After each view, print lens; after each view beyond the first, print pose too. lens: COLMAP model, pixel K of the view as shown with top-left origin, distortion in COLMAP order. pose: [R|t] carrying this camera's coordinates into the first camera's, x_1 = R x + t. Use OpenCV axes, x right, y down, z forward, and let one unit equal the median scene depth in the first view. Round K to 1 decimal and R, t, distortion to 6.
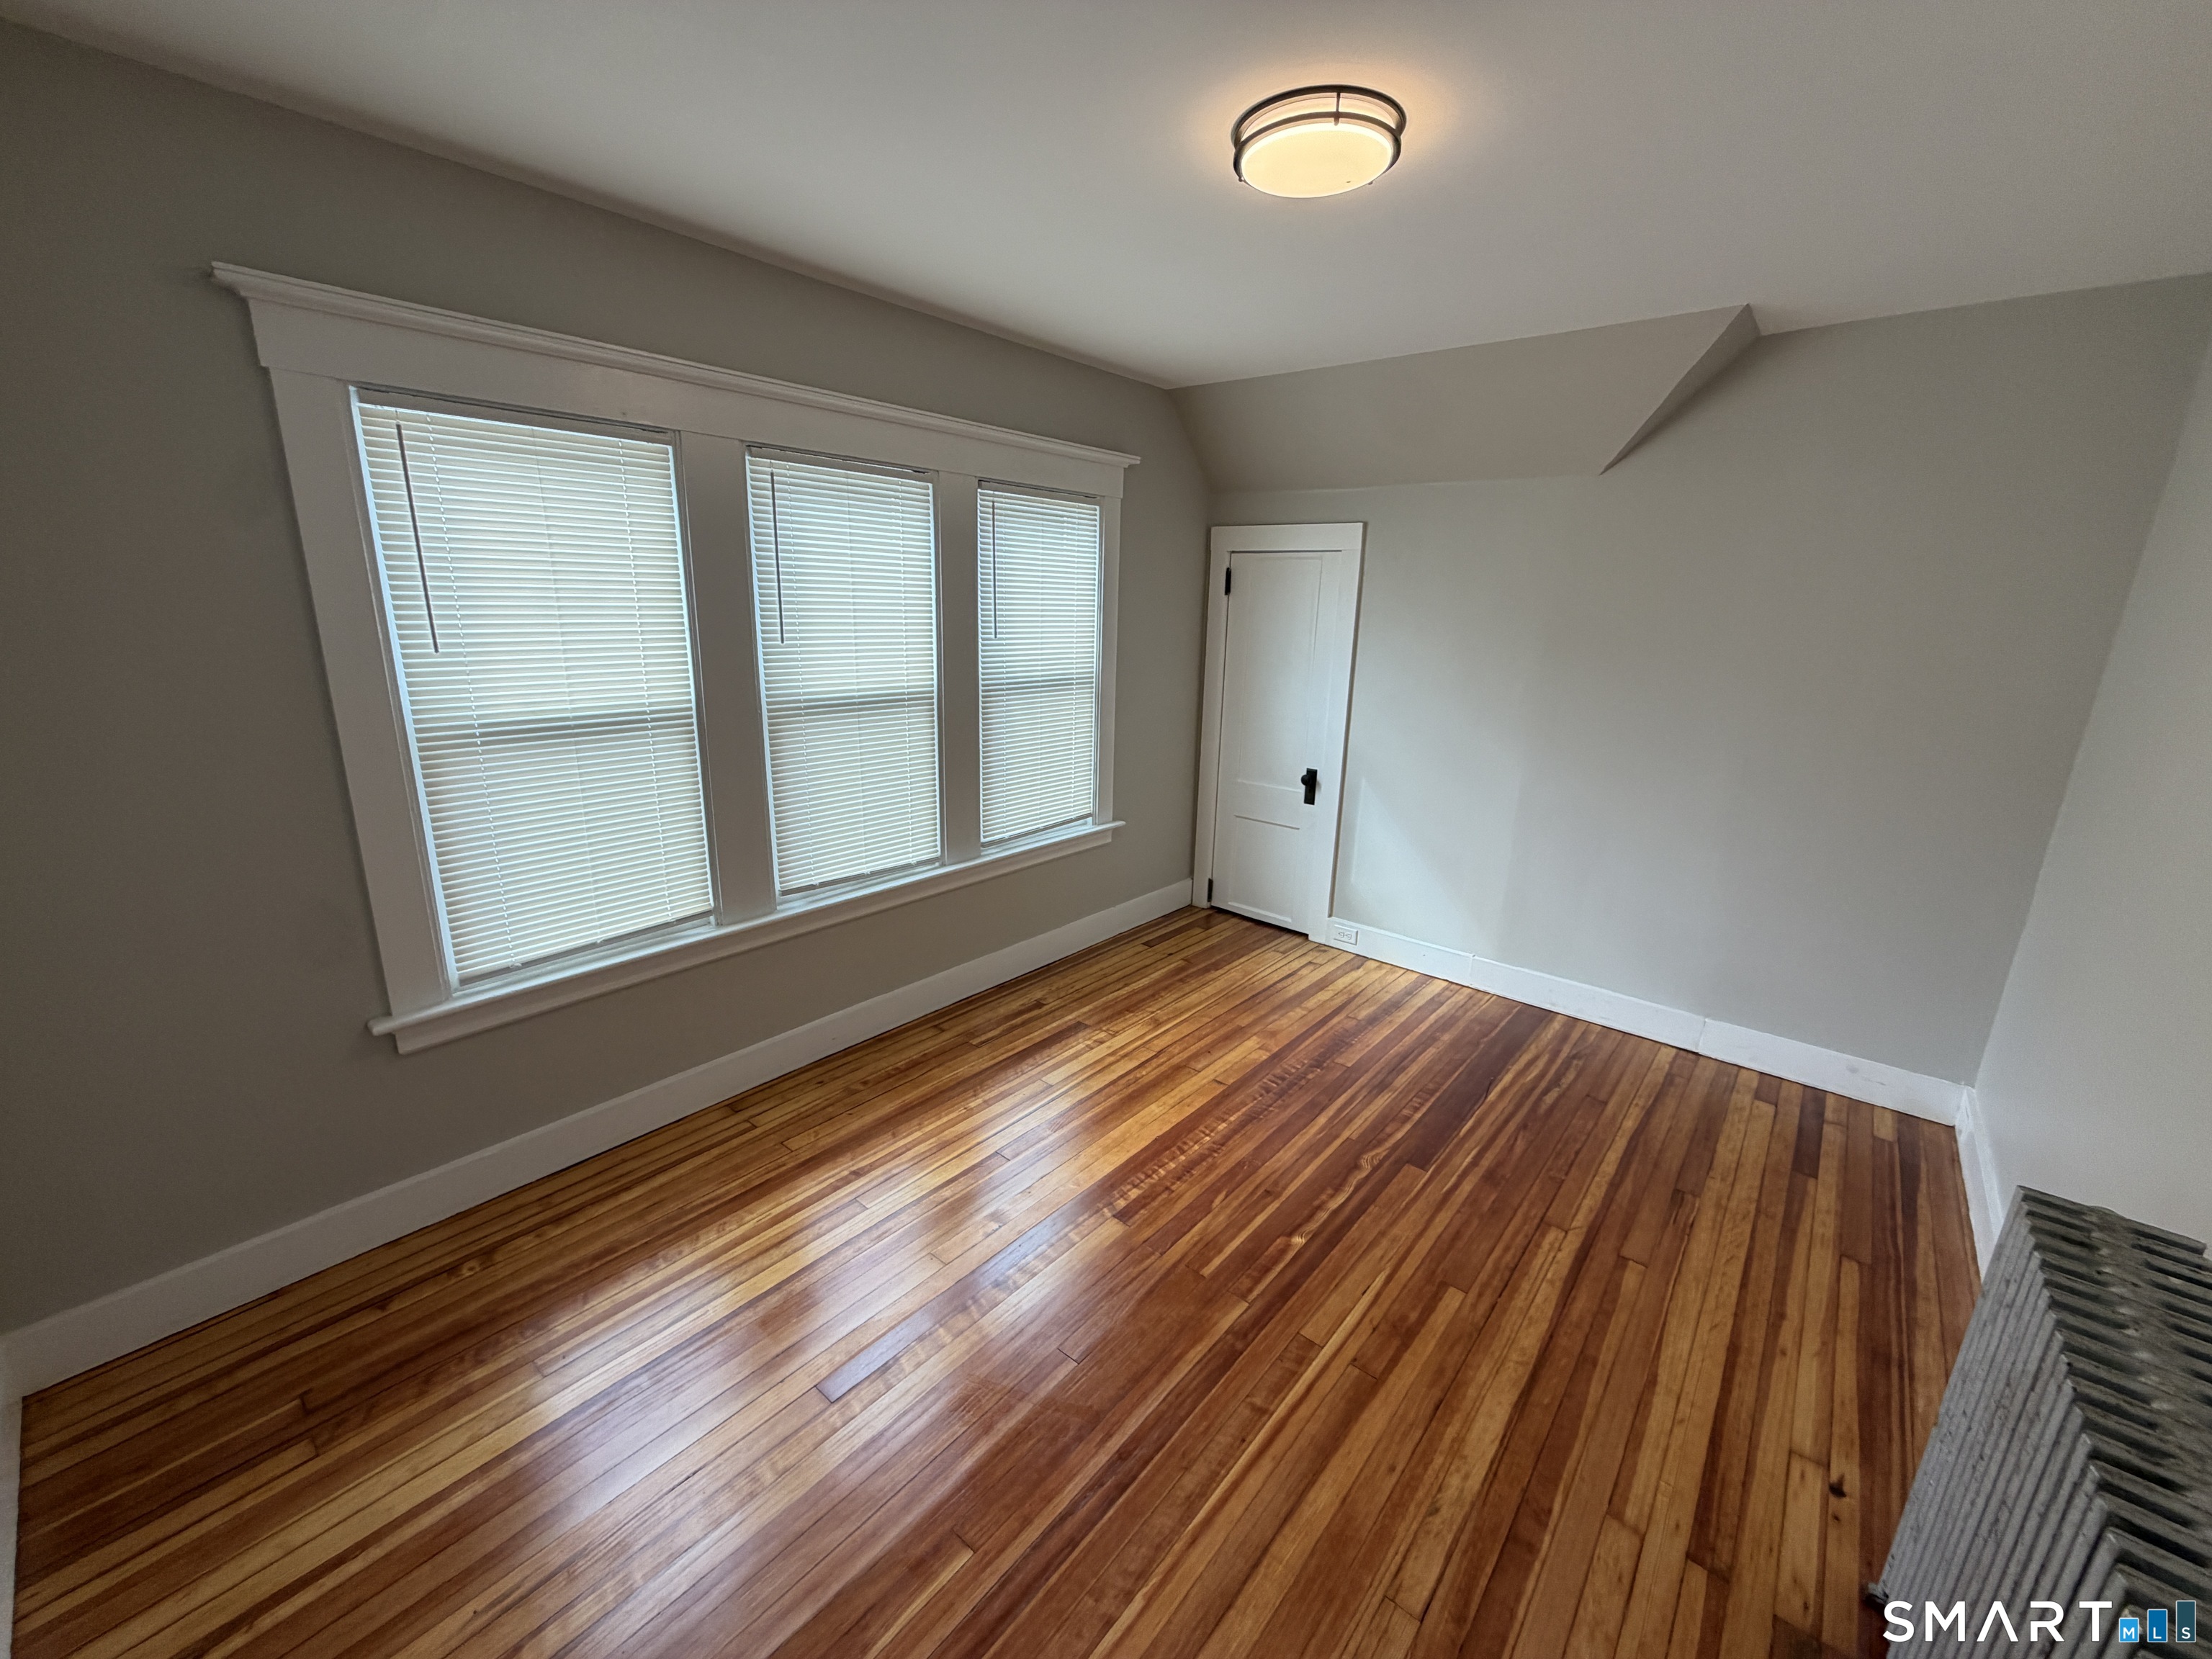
lens RADIAL K [[881.4, 0, 1095.6], [0, 881.4, 816.6], [0, 0, 1]] dist [0.000013, 0.000281]
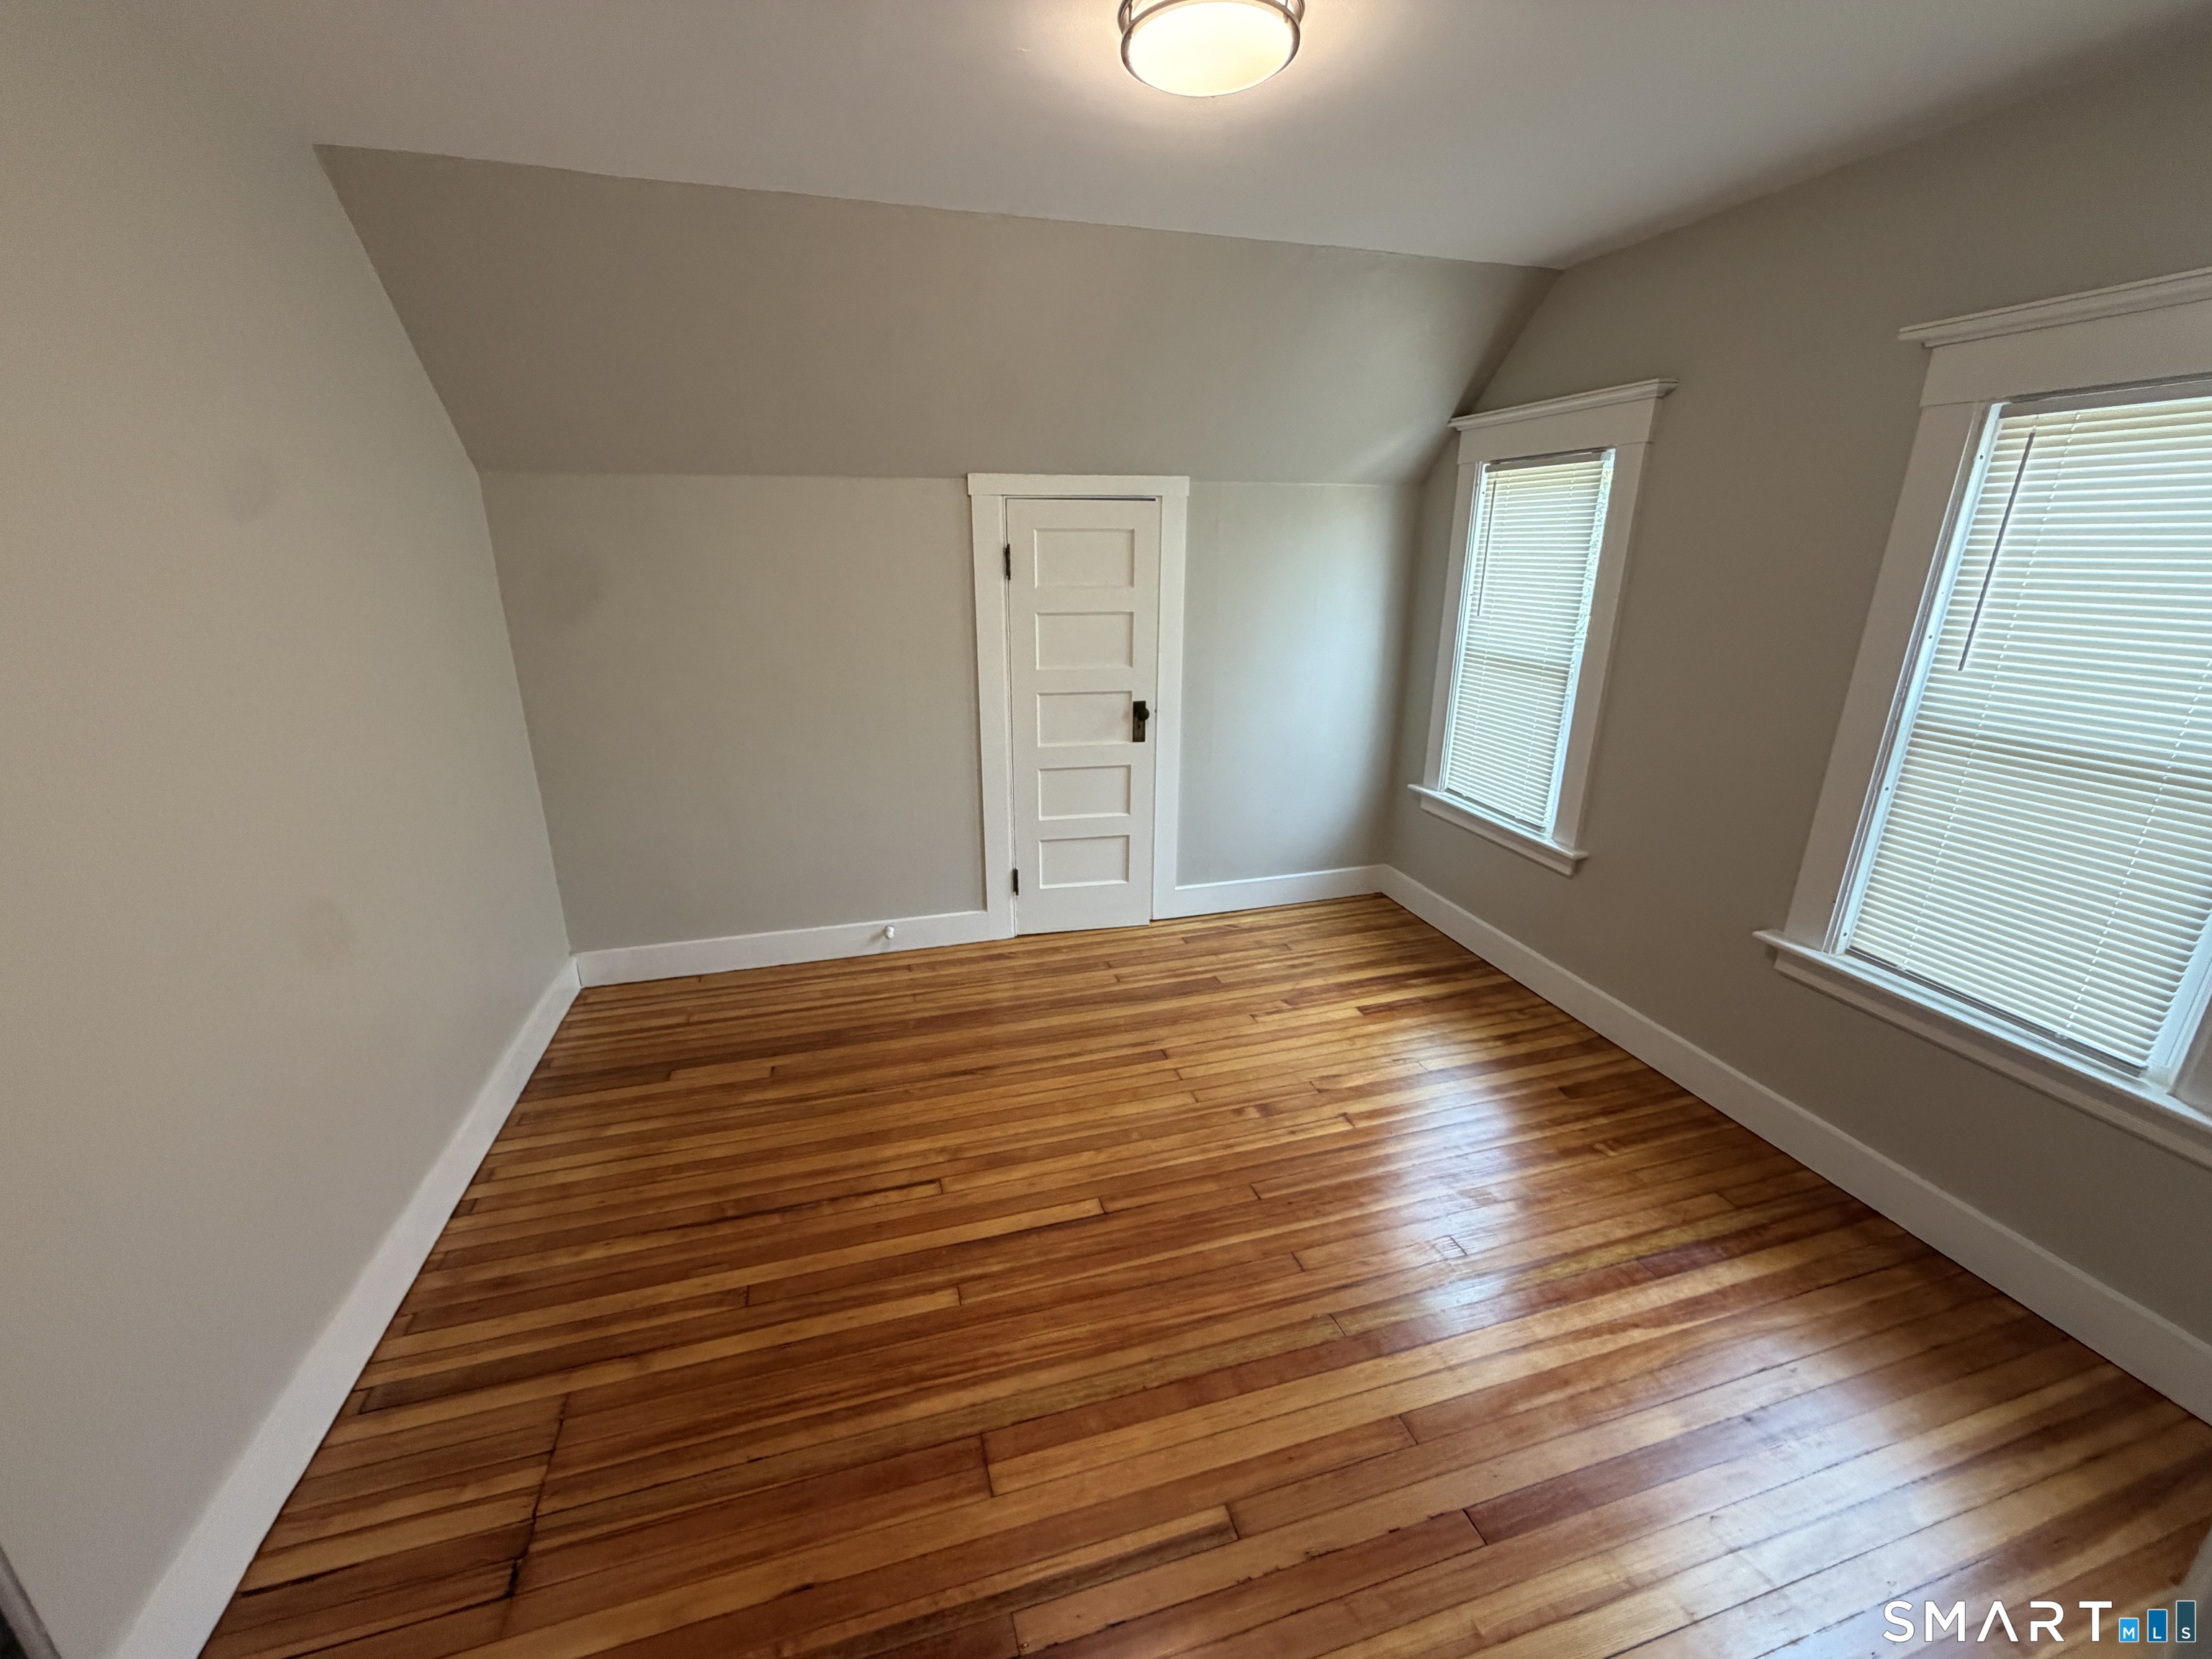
lens RADIAL K [[881.4, 0, 1104.9], [0, 881.4, 836.4], [0, 0, 1]] dist [0.000013, 0.000281]
pose [[-0.544559, 0.230795, -0.806343, 0.742720], [-0.235349, 0.880721, 0.411026, -0.196726], [0.805026, 0.413599, -0.425287, 0.783748]]
